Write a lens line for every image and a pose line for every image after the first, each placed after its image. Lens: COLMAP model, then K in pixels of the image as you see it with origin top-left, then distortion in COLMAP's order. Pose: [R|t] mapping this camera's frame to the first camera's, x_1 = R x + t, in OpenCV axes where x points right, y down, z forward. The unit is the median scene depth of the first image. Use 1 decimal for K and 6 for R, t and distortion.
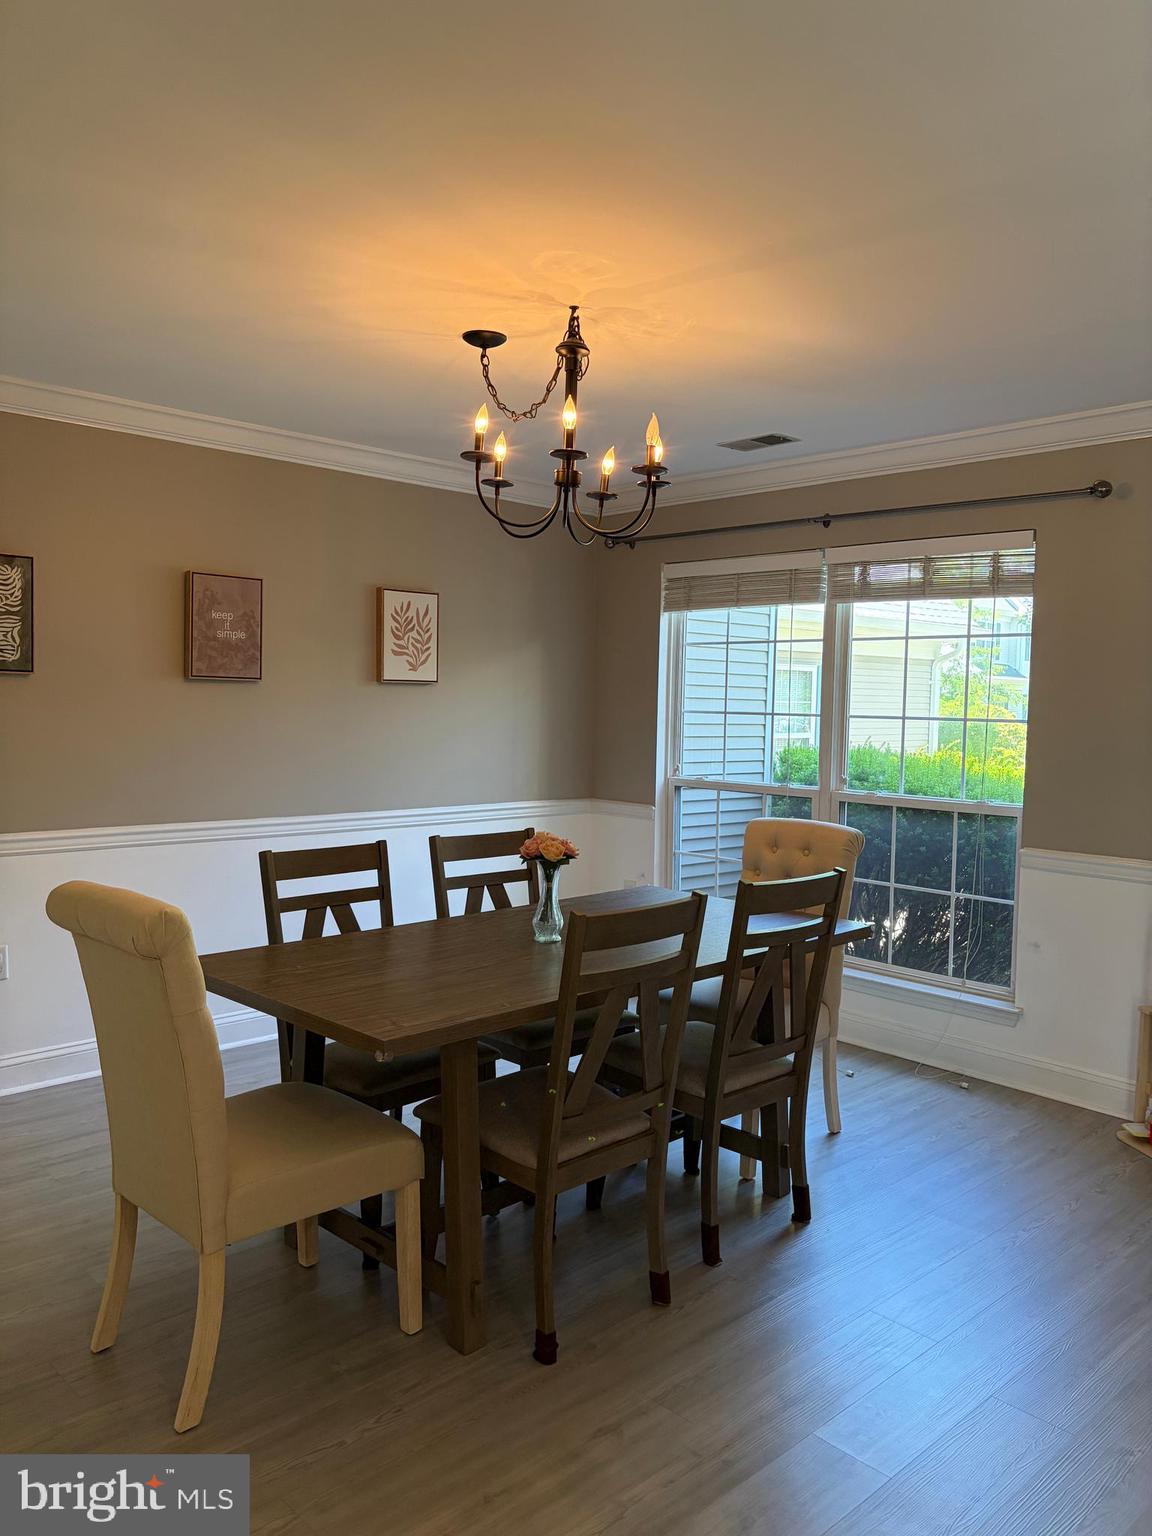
lens RADIAL K [[1168.4, 0, 576.7], [0, 1168.4, 759.5], [0, 0, 1]] dist [0.066234, -0.059466]
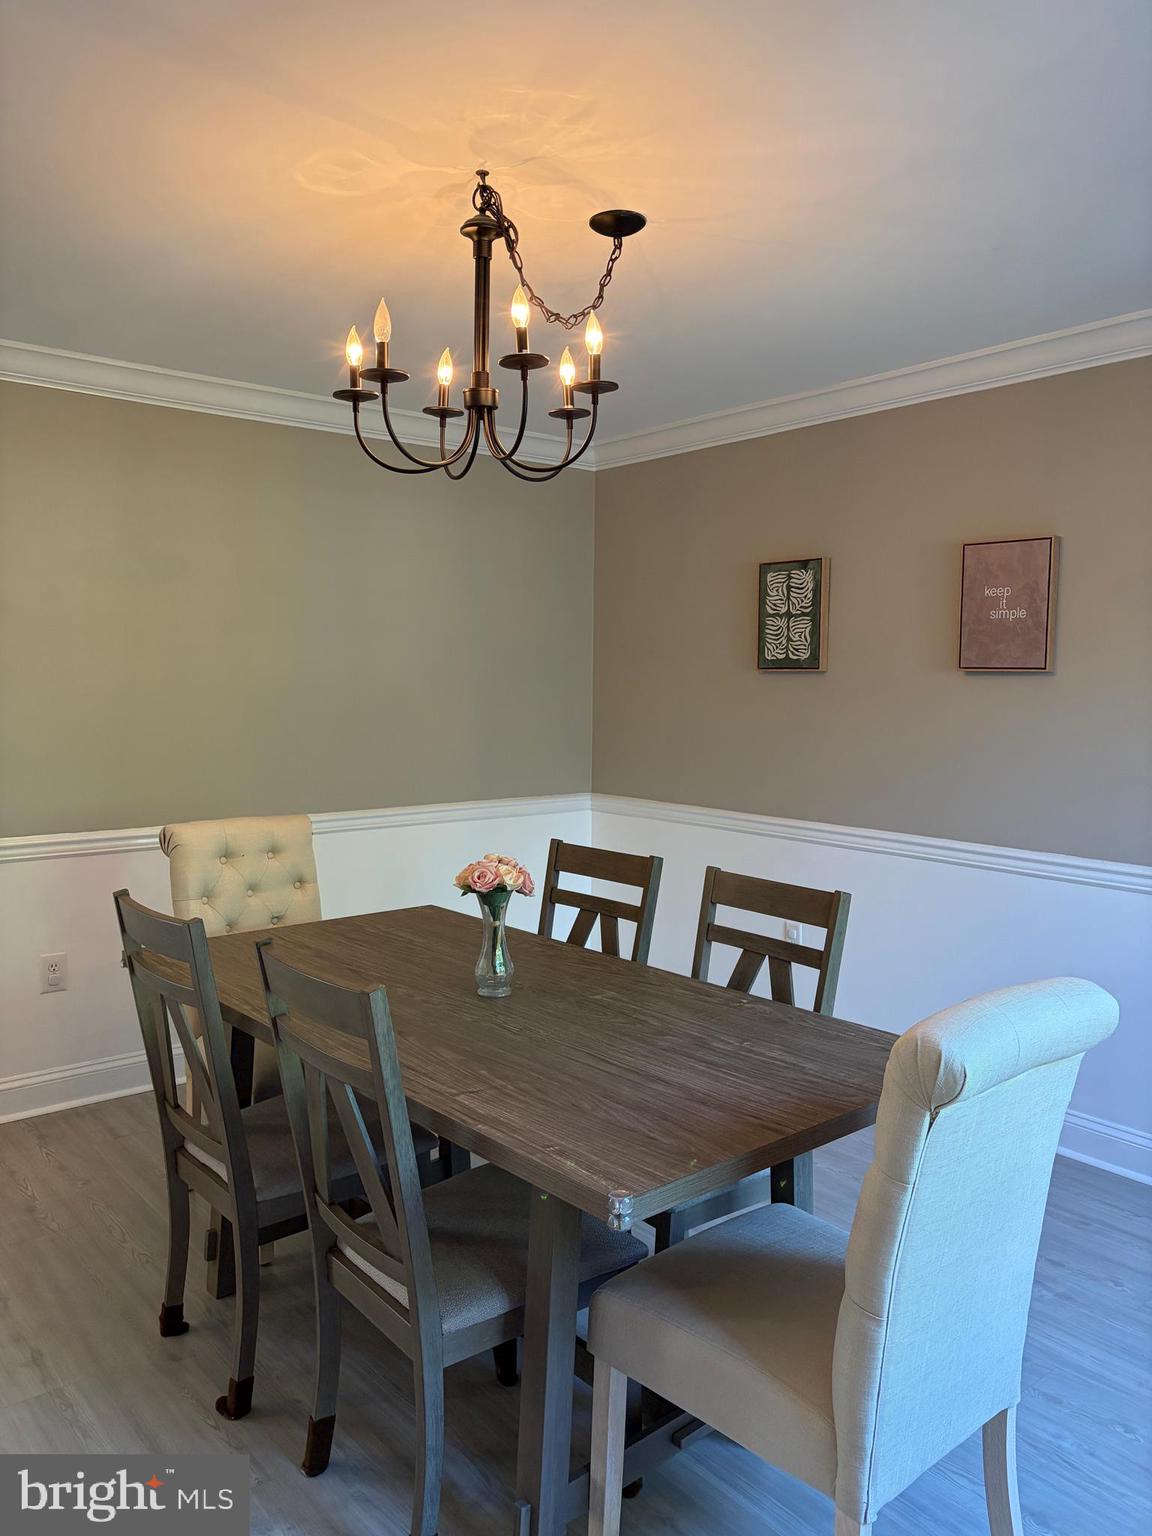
lens RADIAL K [[1168.4, 0, 576.7], [0, 1168.4, 759.5], [0, 0, 1]] dist [0.066234, -0.059466]
pose [[-0.076910, 0.051084, -0.995729, 0.594282], [-0.064005, 0.996374, 0.056060, -0.039281], [0.994982, 0.068043, -0.073361, 0.878180]]
